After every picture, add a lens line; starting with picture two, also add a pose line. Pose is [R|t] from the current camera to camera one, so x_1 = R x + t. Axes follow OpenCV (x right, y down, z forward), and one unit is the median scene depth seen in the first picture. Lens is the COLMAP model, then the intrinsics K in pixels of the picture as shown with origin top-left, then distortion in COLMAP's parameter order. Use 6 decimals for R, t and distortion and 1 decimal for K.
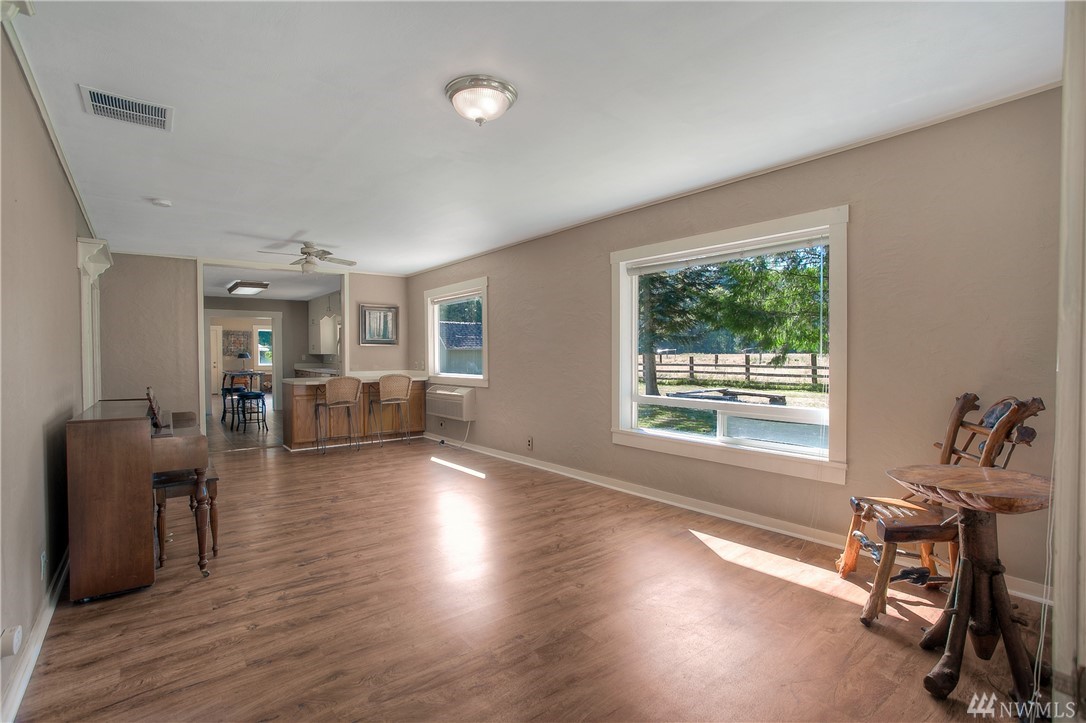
lens RADIAL K [[522.9, 0, 532.0], [0, 522.9, 363.3], [0, 0, 1]] dist [-0.029985, 0.008788]
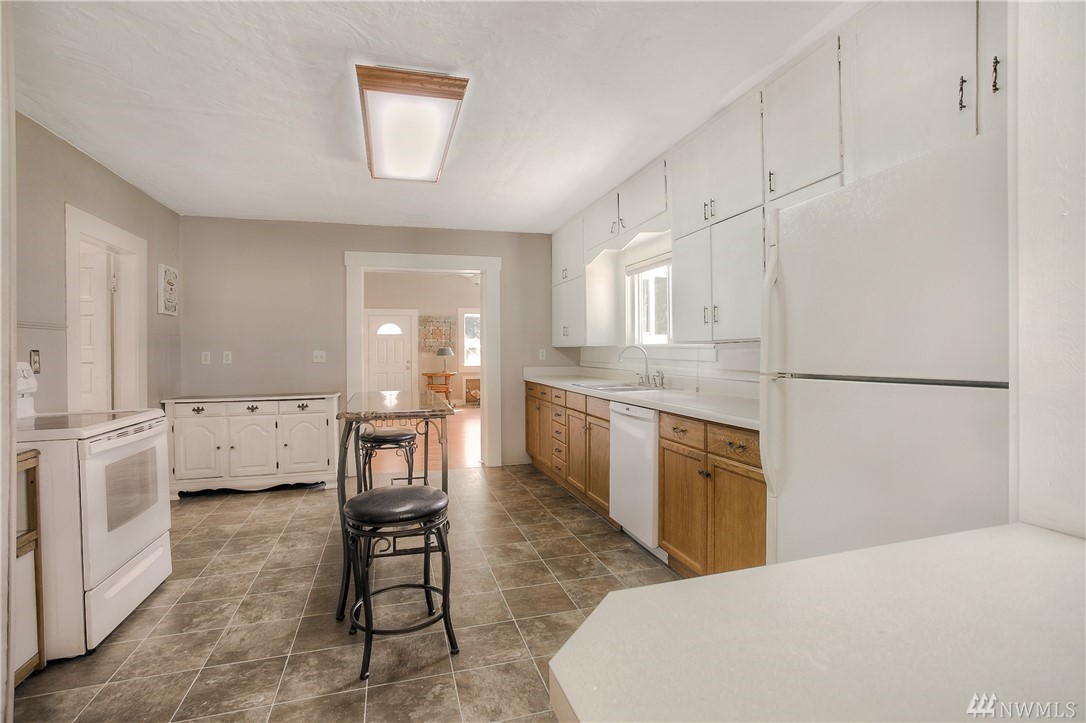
lens RADIAL K [[522.9, 0, 538.9], [0, 522.9, 361.1], [0, 0, 1]] dist [-0.029985, 0.008788]
pose [[0.936121, 0.000464, -0.351679, -0.192101], [0.000688, 0.999995, 0.003150, -0.004293], [0.351678, -0.003191, 0.936116, 0.390832]]
